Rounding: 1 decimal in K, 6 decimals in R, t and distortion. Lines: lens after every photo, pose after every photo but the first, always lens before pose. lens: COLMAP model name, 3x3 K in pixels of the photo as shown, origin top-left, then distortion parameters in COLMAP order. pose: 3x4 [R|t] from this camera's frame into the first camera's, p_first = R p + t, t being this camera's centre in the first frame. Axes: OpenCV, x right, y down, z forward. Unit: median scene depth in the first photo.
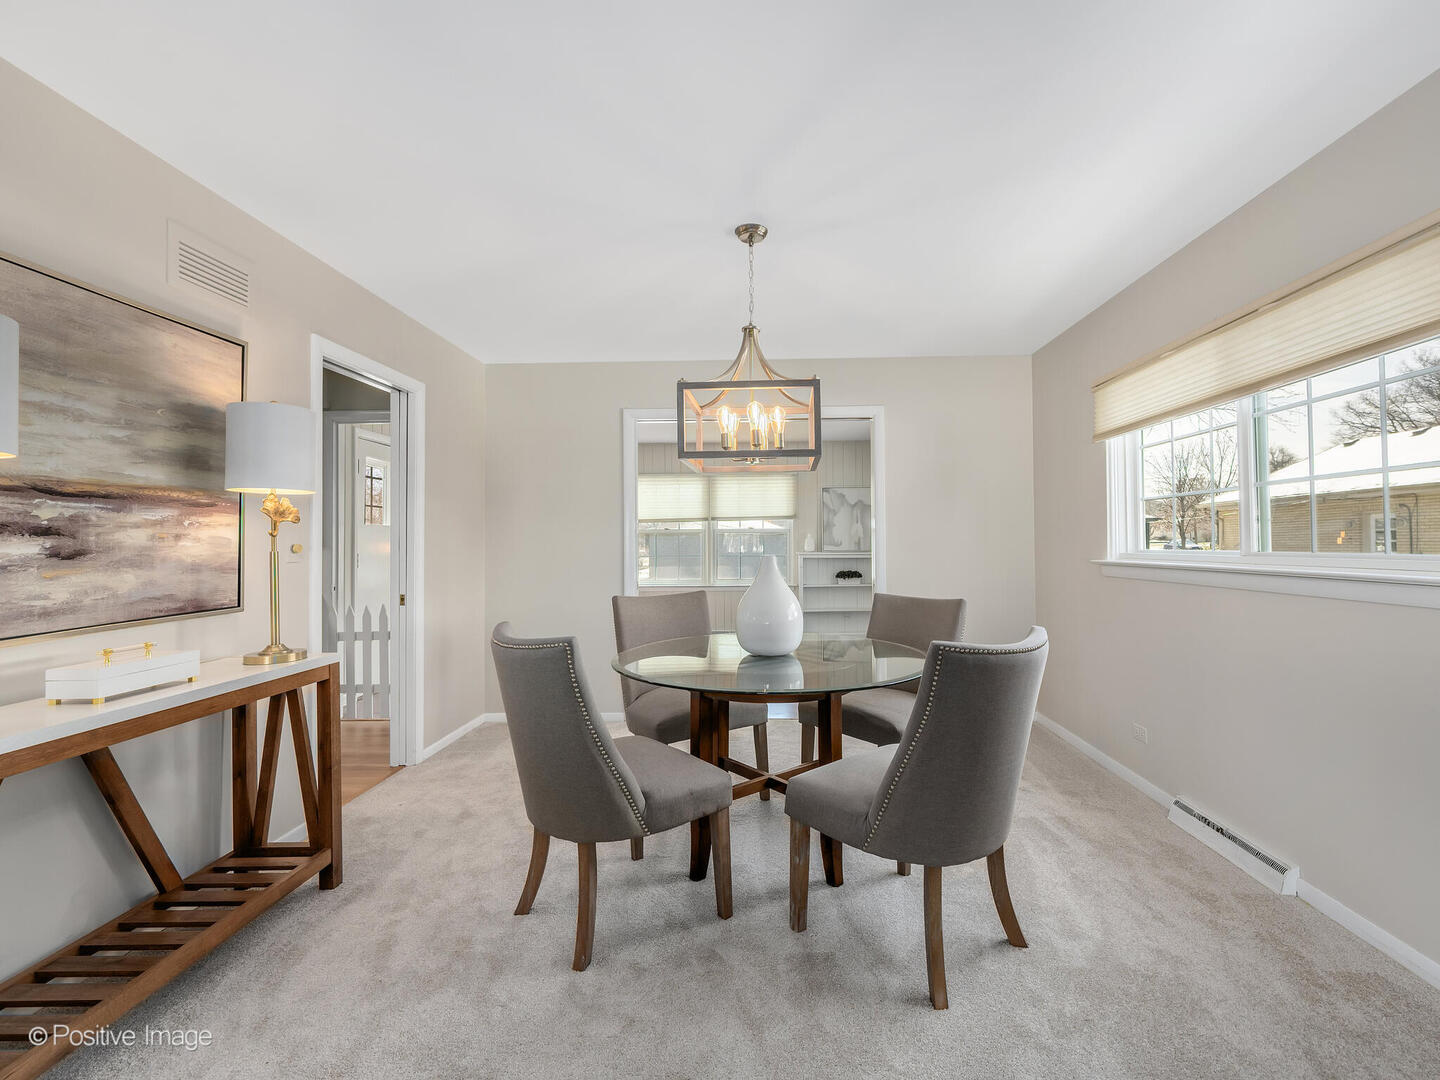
lens RADIAL K [[661.5, 0, 727.0], [0, 661.5, 541.2], [0, 0, 1]] dist [-0.003092, 0.000583]
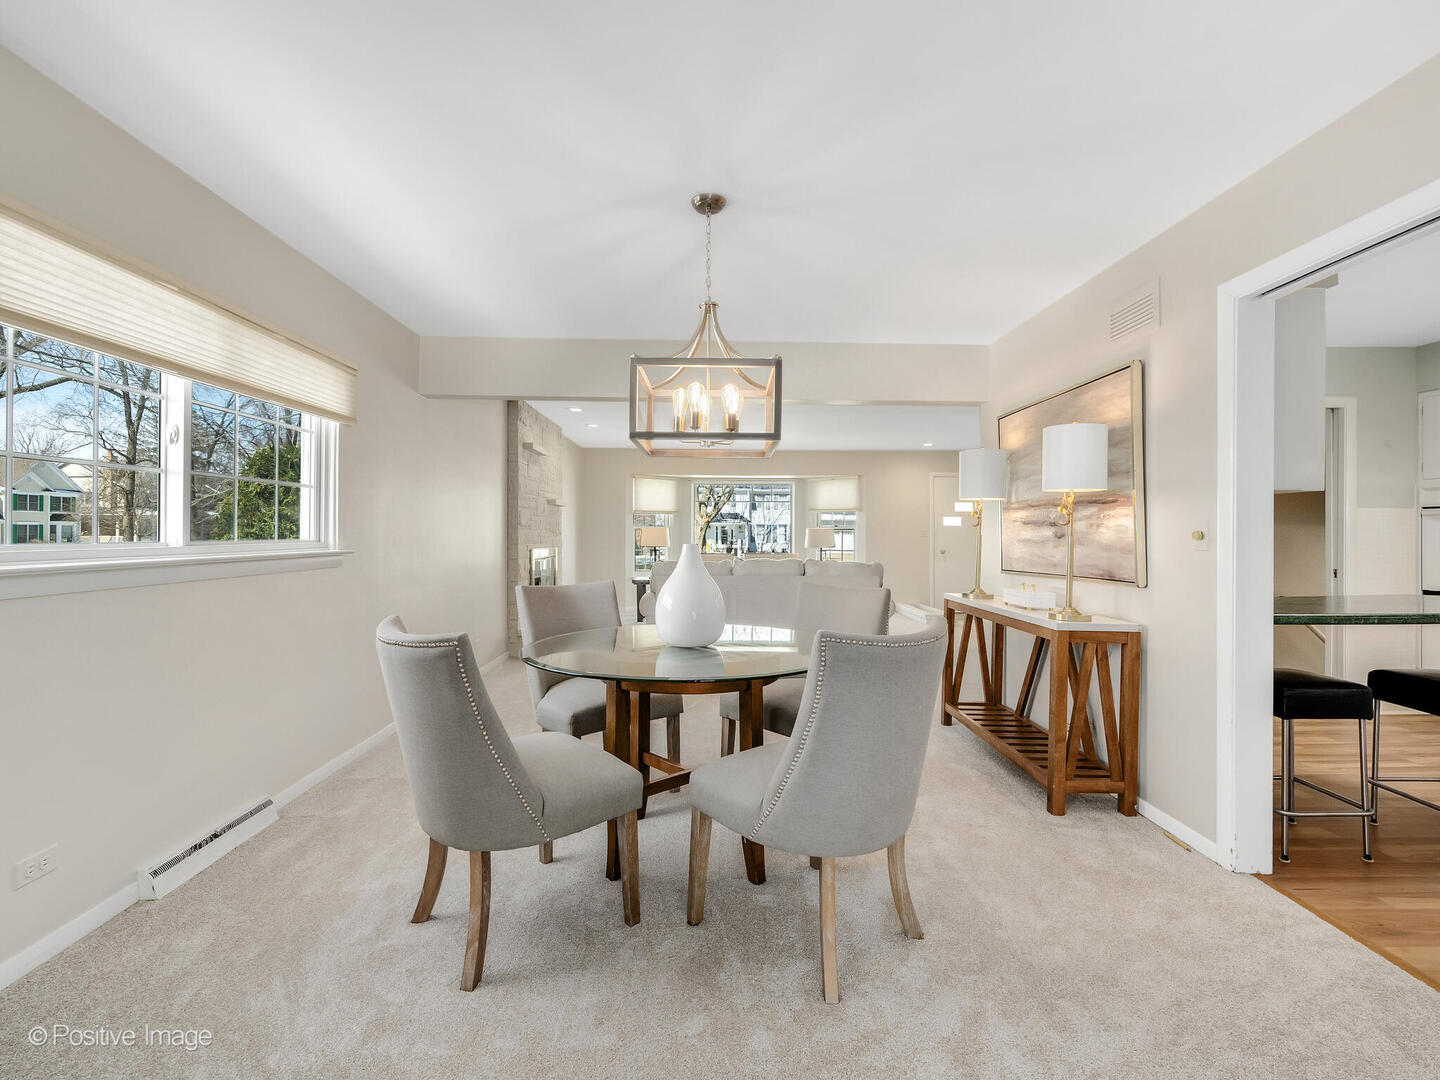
lens RADIAL K [[661.5, 0, 721.3], [0, 661.5, 532.9], [0, 0, 1]] dist [-0.003092, 0.000583]
pose [[-0.995951, 0.003053, -0.089845, 0.125062], [0.003153, 0.999995, -0.000971, 0.007992], [0.089841, -0.001250, -0.995955, 2.317761]]
